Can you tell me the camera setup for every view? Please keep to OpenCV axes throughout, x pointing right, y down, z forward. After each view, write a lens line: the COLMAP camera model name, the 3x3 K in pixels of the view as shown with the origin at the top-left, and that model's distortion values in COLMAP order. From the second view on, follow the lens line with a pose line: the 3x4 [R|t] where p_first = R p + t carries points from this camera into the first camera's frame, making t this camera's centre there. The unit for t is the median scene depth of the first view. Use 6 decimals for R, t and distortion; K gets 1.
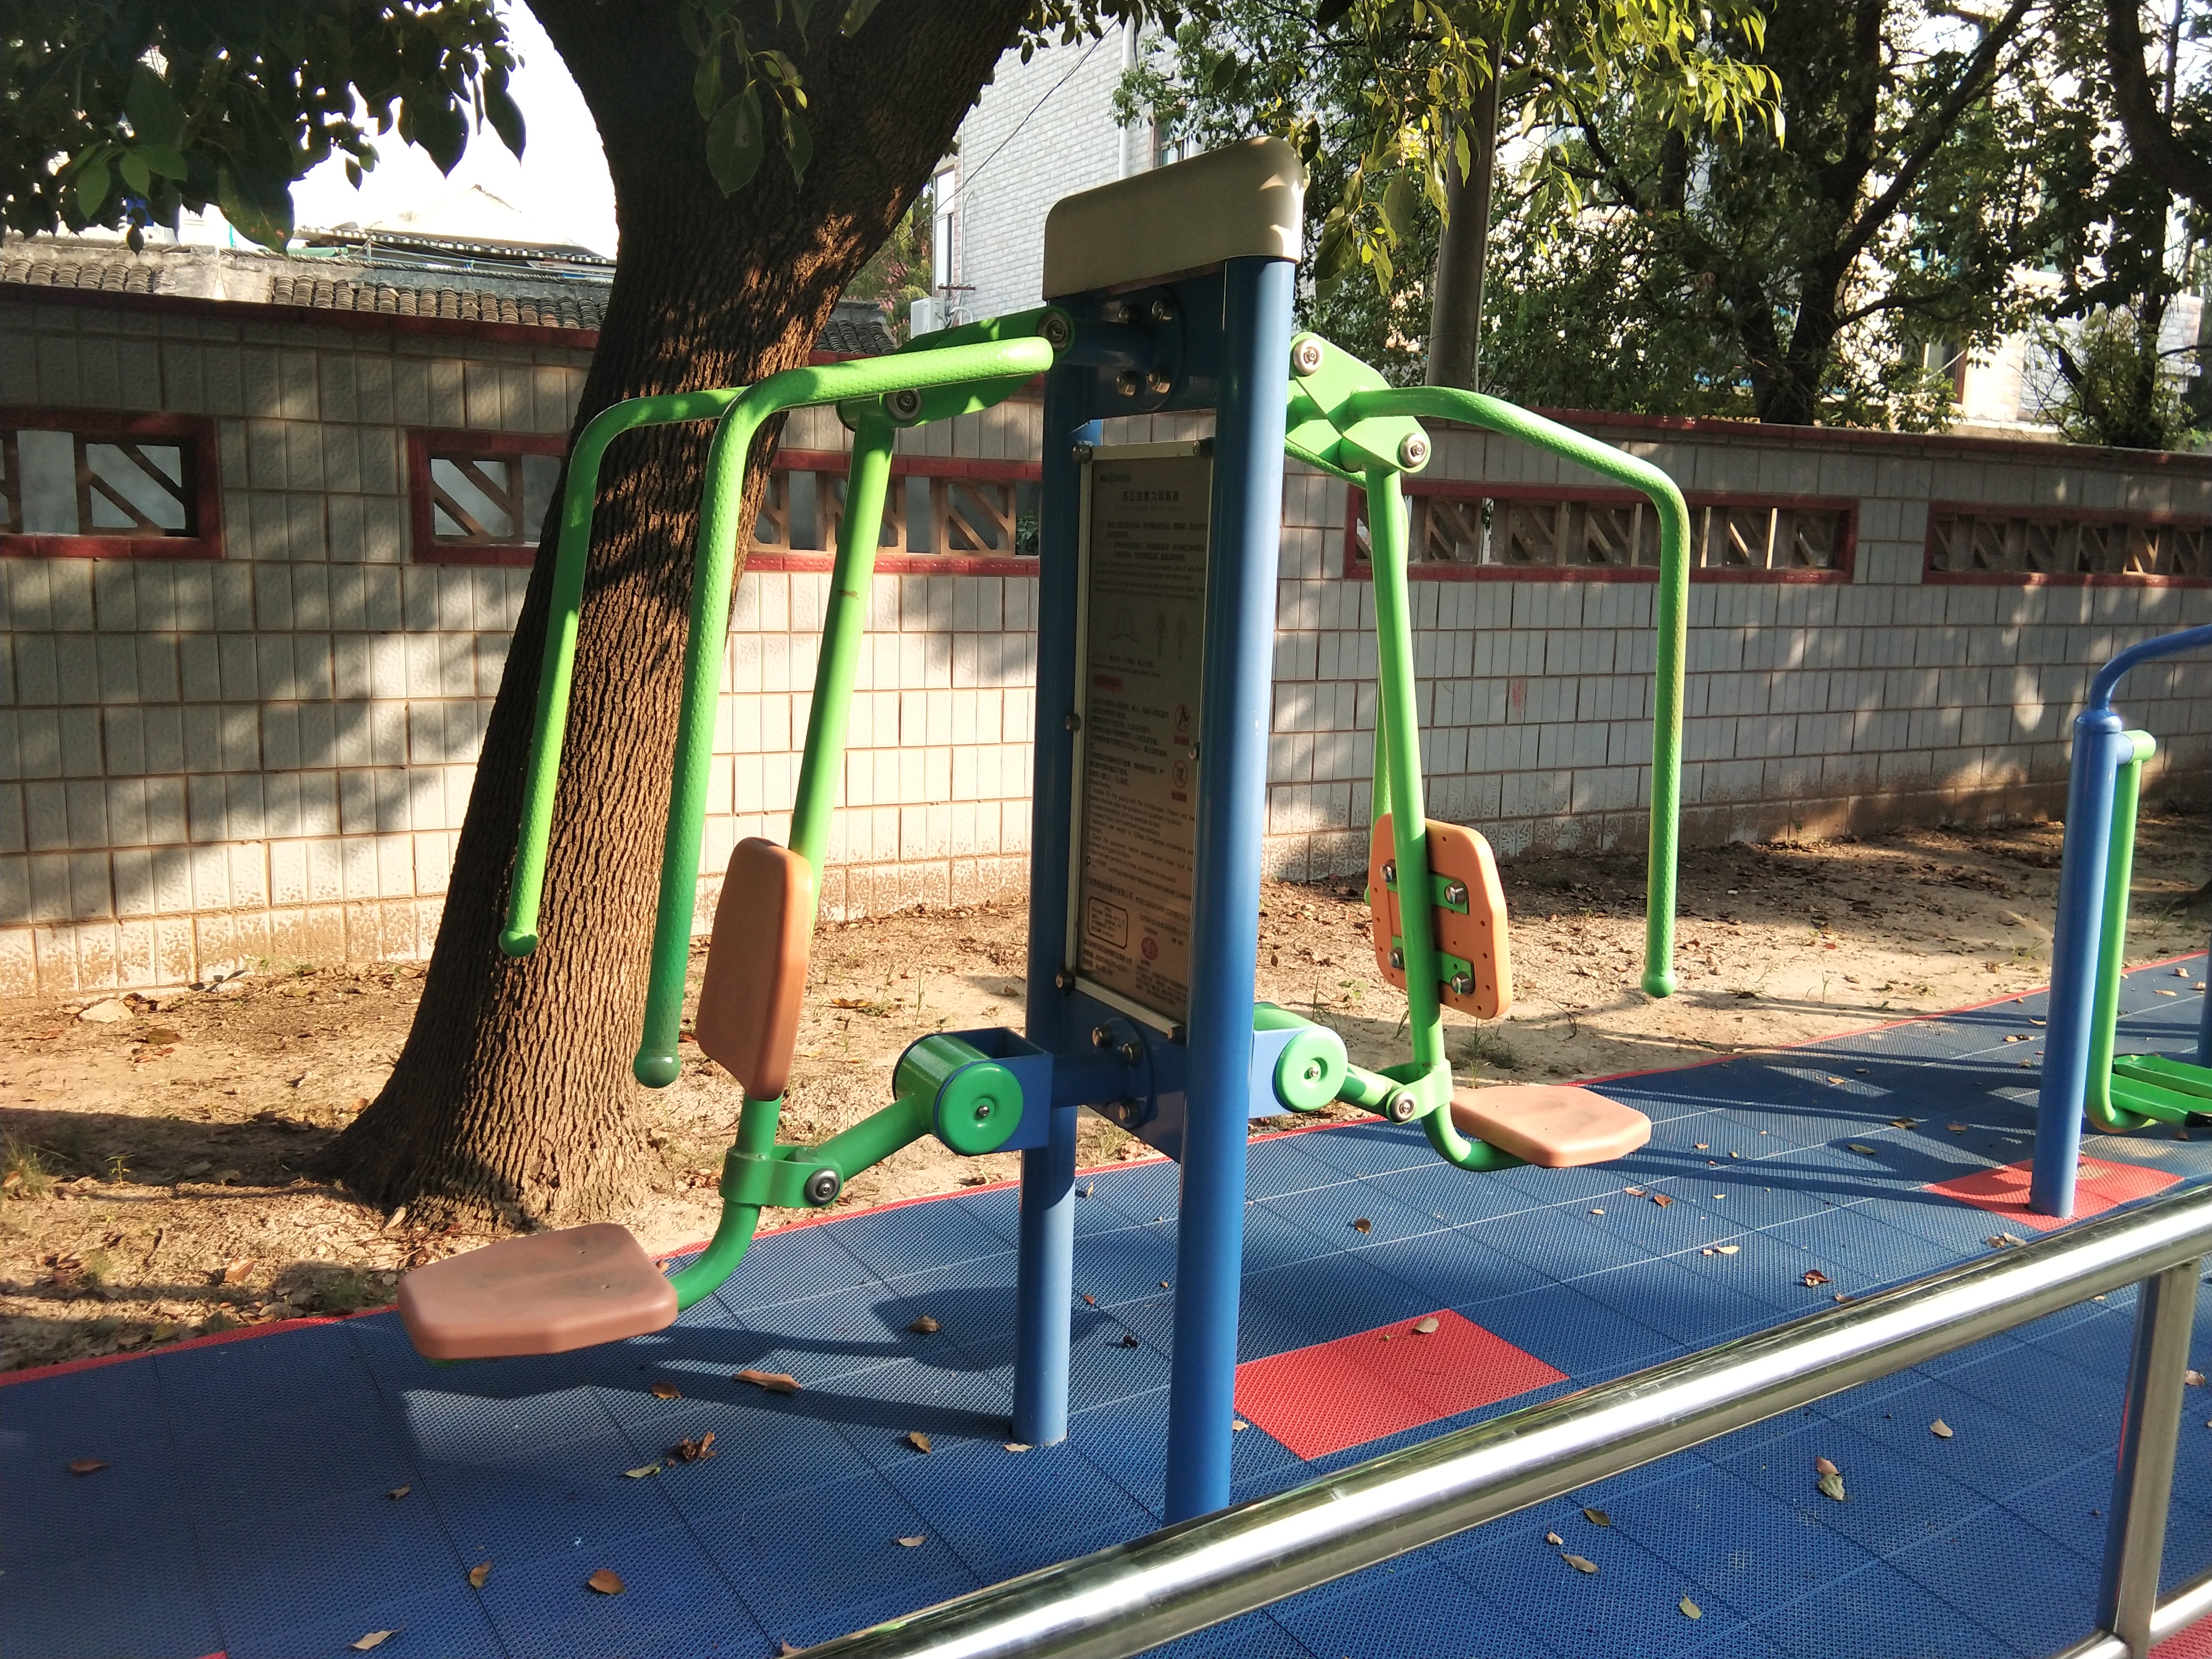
lens RADIAL K [[1799.9, 0, 1108.4], [0, 1799.9, 824.5], [0, 0, 1]] dist [0.071211, -0.069096]
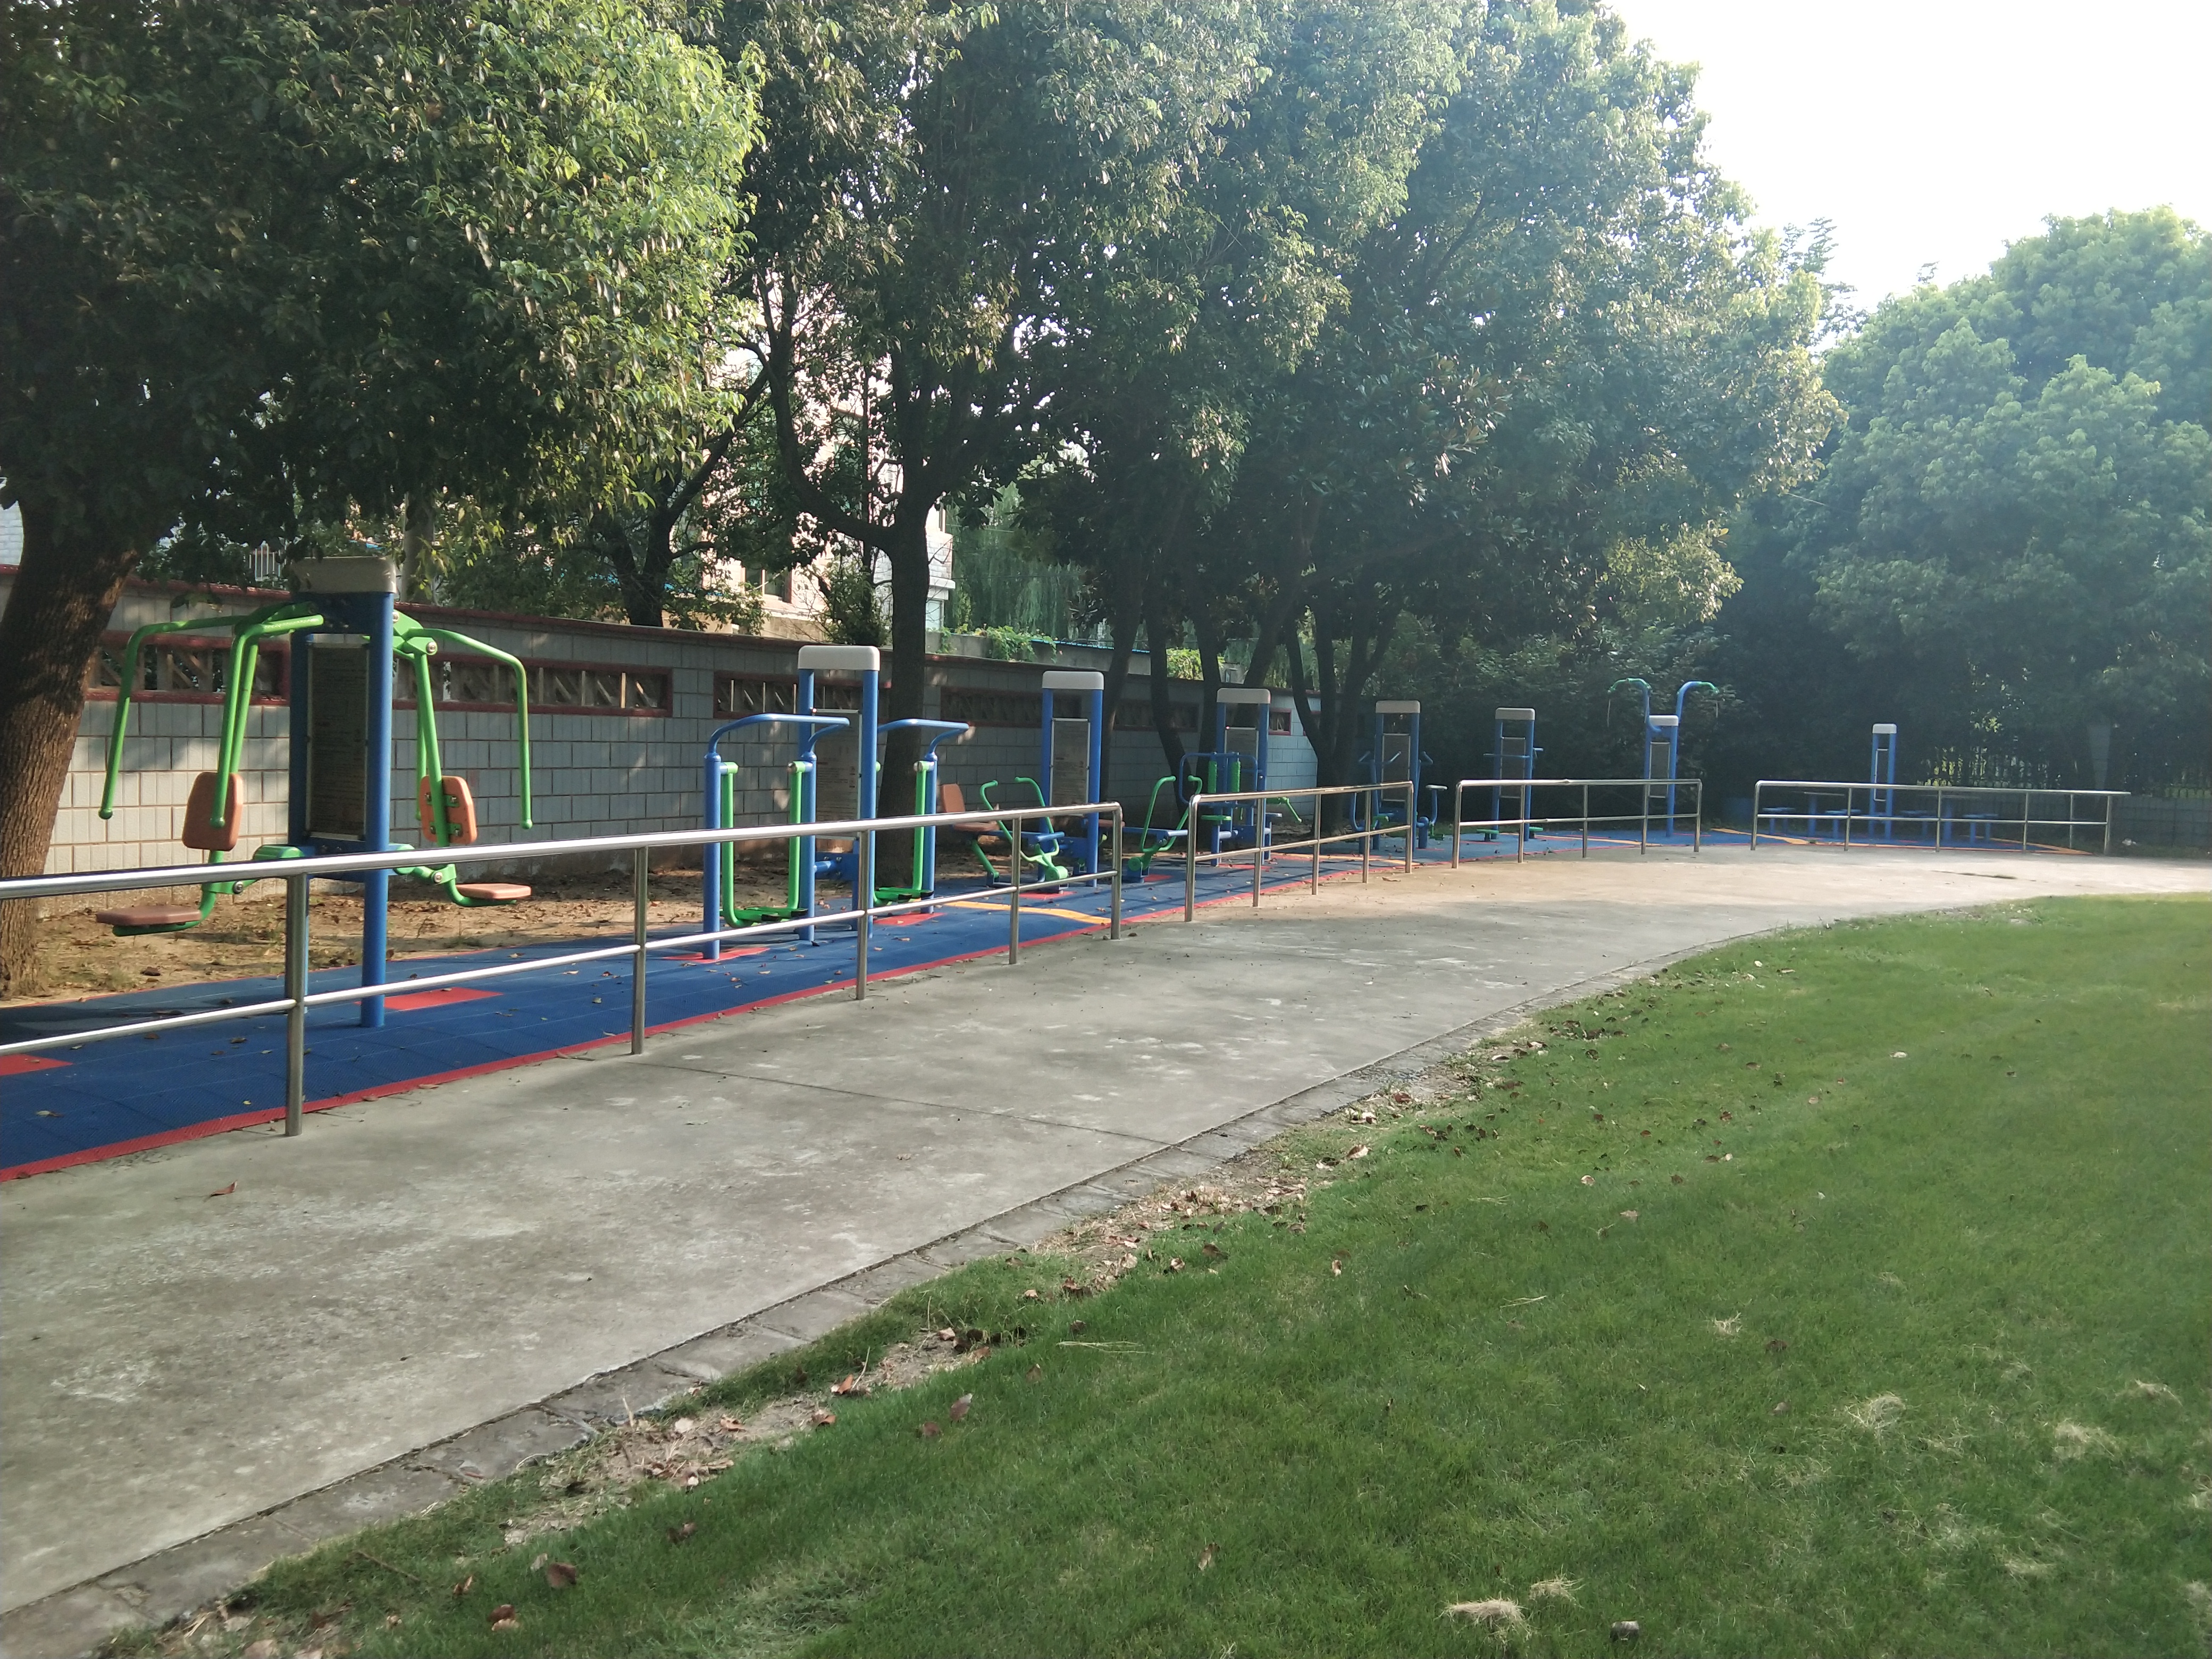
lens RADIAL K [[1799.9, 0, 1101.2], [0, 1799.9, 821.9], [0, 0, 1]] dist [0.071211, -0.069096]
pose [[0.849043, -0.030894, 0.527420, -0.341834], [0.078908, 0.994507, -0.068773, 0.264545], [-0.522398, 0.100009, 0.846817, -1.481982]]
